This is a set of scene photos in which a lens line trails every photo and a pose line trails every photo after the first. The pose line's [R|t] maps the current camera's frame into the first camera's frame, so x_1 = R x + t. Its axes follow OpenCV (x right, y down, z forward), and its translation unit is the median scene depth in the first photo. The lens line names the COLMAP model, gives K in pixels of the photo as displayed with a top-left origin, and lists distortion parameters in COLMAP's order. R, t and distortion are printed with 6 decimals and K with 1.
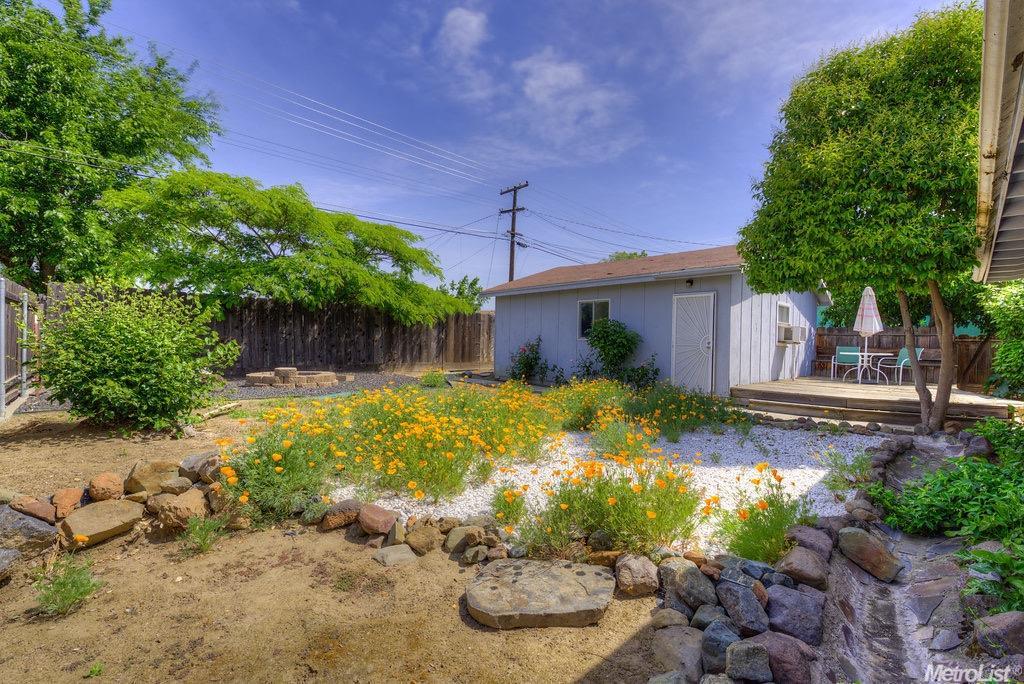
lens RADIAL K [[446.9, 0, 510.0], [0, 446.9, 343.3], [0, 0, 1]] dist [-0.001983, -0.009617]
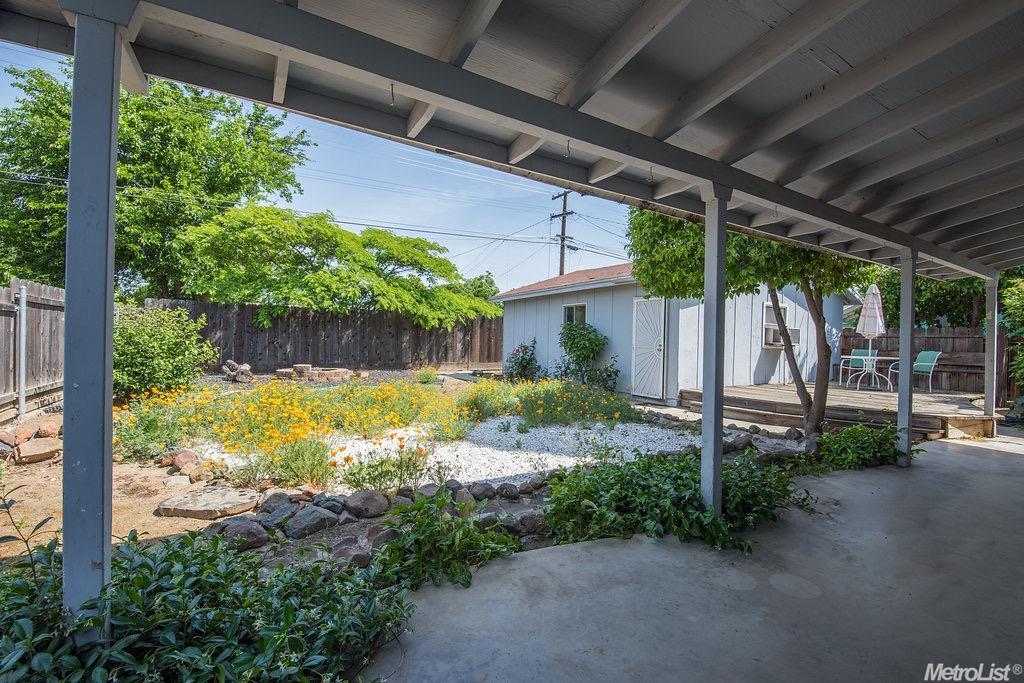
lens RADIAL K [[451.8, 0, 515.5], [0, 451.8, 344.8], [0, 0, 1]] dist [-0.001651, -0.009956]
pose [[0.974108, 0.001760, -0.226078, 0.238435], [-0.001659, 0.999998, 0.000639, -0.001331], [0.226079, -0.000248, 0.974109, -0.050544]]
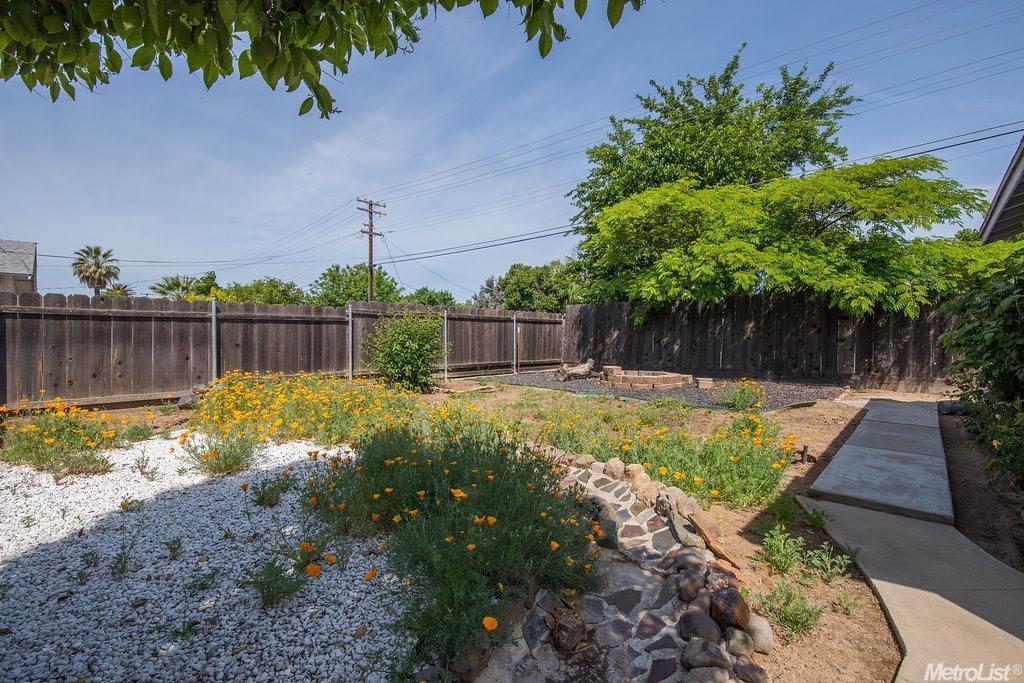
lens RADIAL K [[446.9, 0, 510.0], [0, 446.9, 342.8], [0, 0, 1]] dist [-0.001983, -0.009617]
pose [[0.036204, -0.006090, -0.999326, 0.378340], [-0.005896, 0.999963, -0.006307, 0.005588], [0.999327, 0.006121, 0.036167, 0.474699]]
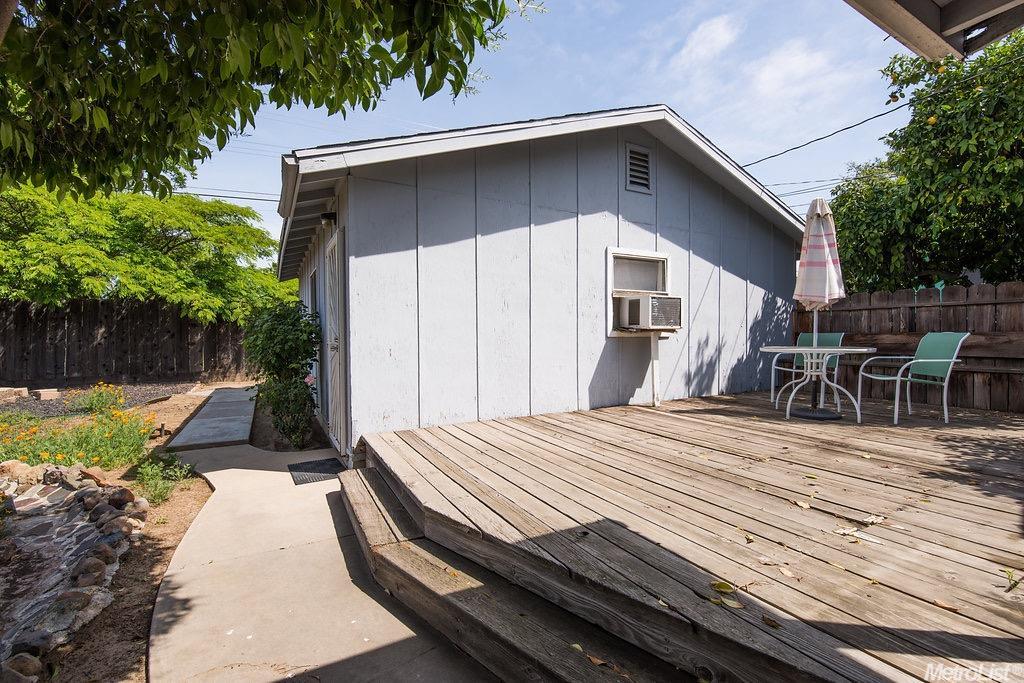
lens RADIAL K [[446.9, 0, 510.0], [0, 446.9, 342.8], [0, 0, 1]] dist [-0.001983, -0.009617]
pose [[0.959852, -0.026401, -0.279260, 0.501421], [0.029015, 0.999565, 0.005230, 0.004992], [0.279001, -0.013123, 0.960201, 0.386946]]
